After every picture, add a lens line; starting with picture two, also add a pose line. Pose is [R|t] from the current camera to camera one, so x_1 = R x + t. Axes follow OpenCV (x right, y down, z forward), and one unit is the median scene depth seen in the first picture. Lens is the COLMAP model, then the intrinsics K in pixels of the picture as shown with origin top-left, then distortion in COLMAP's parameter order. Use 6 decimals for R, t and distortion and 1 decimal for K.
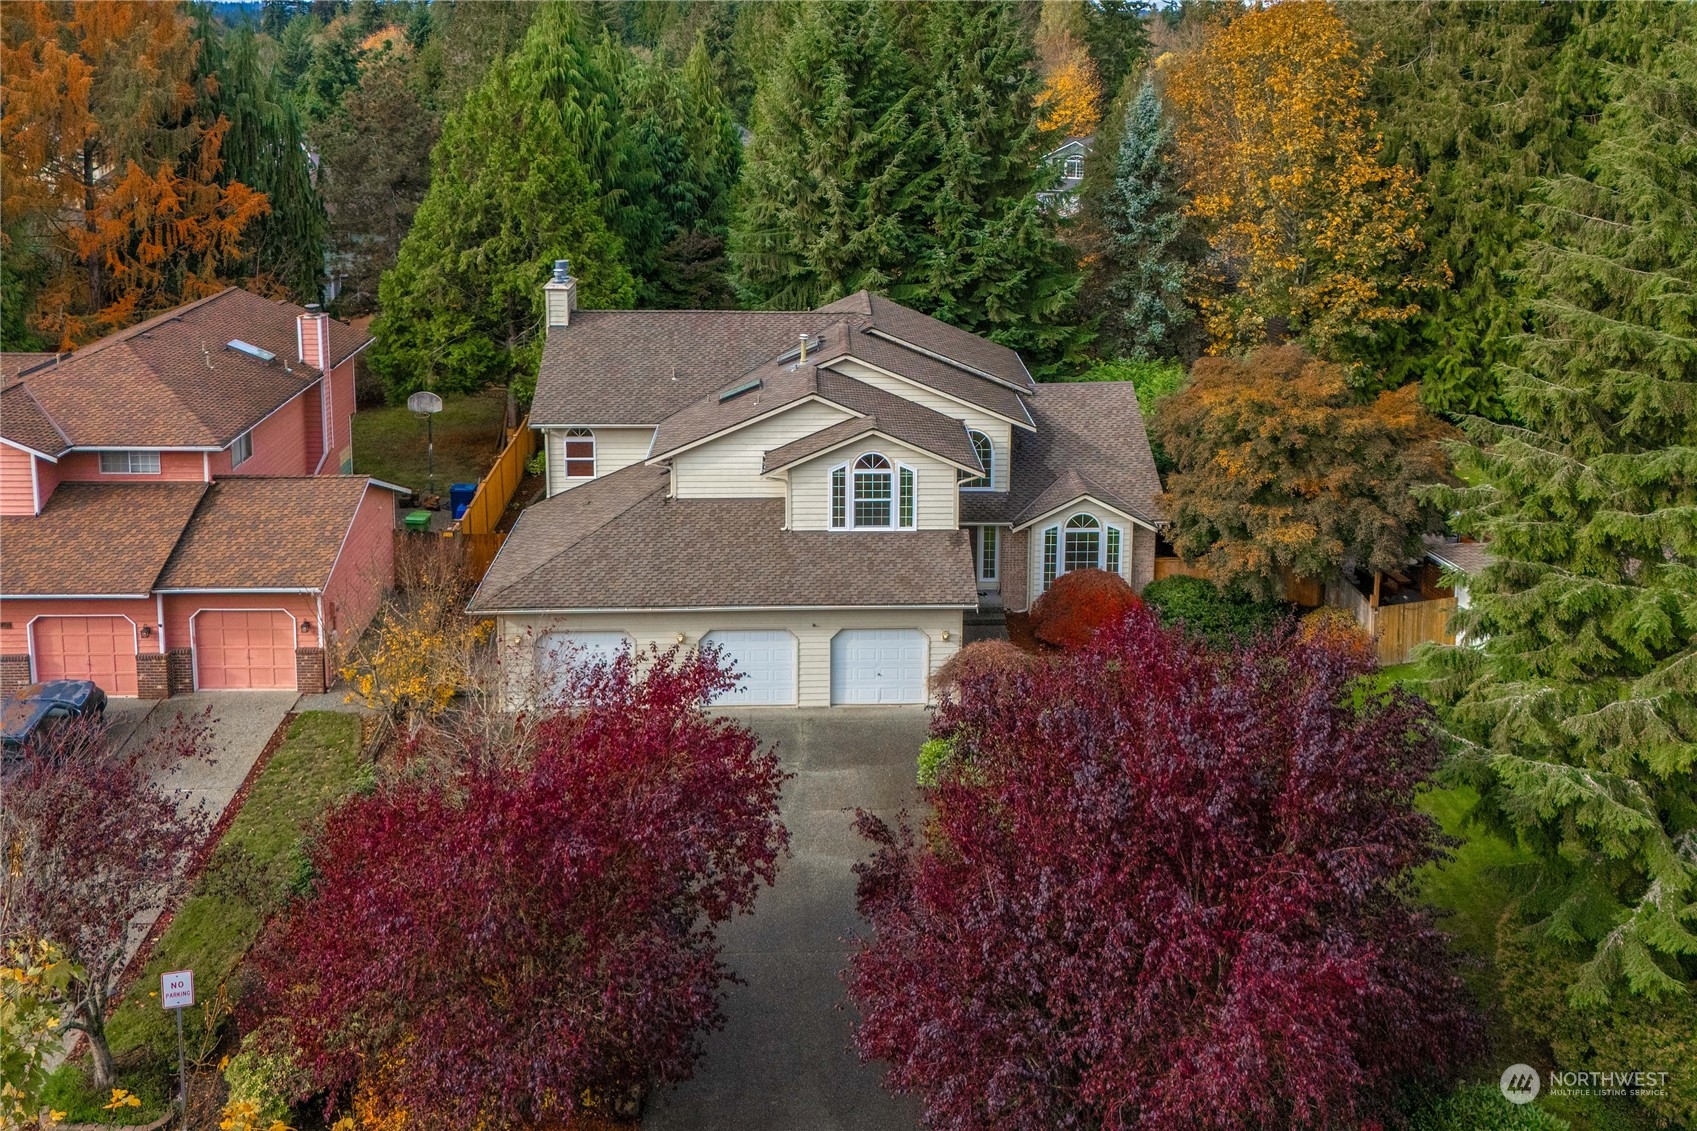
lens RADIAL K [[1936.5, 0, 848.9], [0, 1936.5, 565.0], [0, 0, 1]] dist [0.029214, -0.026793]
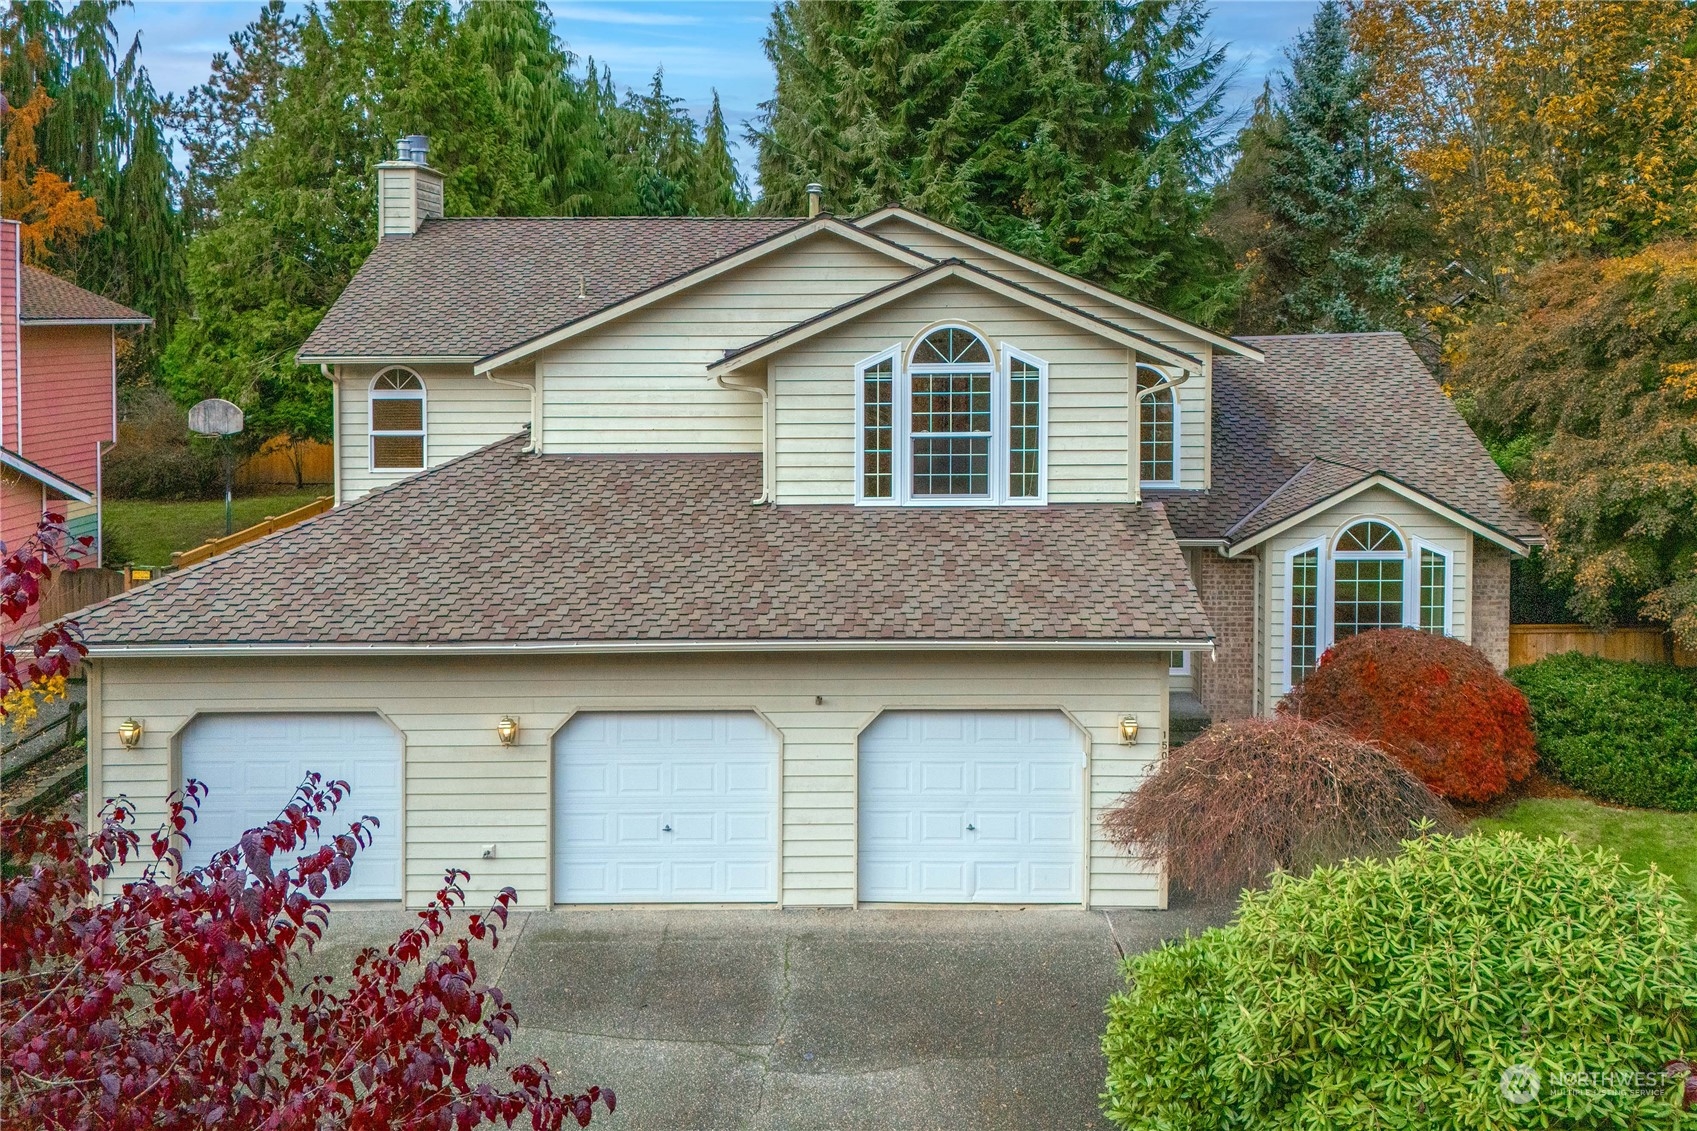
lens RADIAL K [[1149.0, 0, 847.1], [0, 1149.0, 560.9], [0, 0, 1]] dist [0.016604, -0.002702]
pose [[0.999188, -0.000629, -0.040281, -0.001506], [-0.011691, 0.952324, -0.304863, 0.077921], [0.038553, 0.305087, 0.951544, 0.738701]]
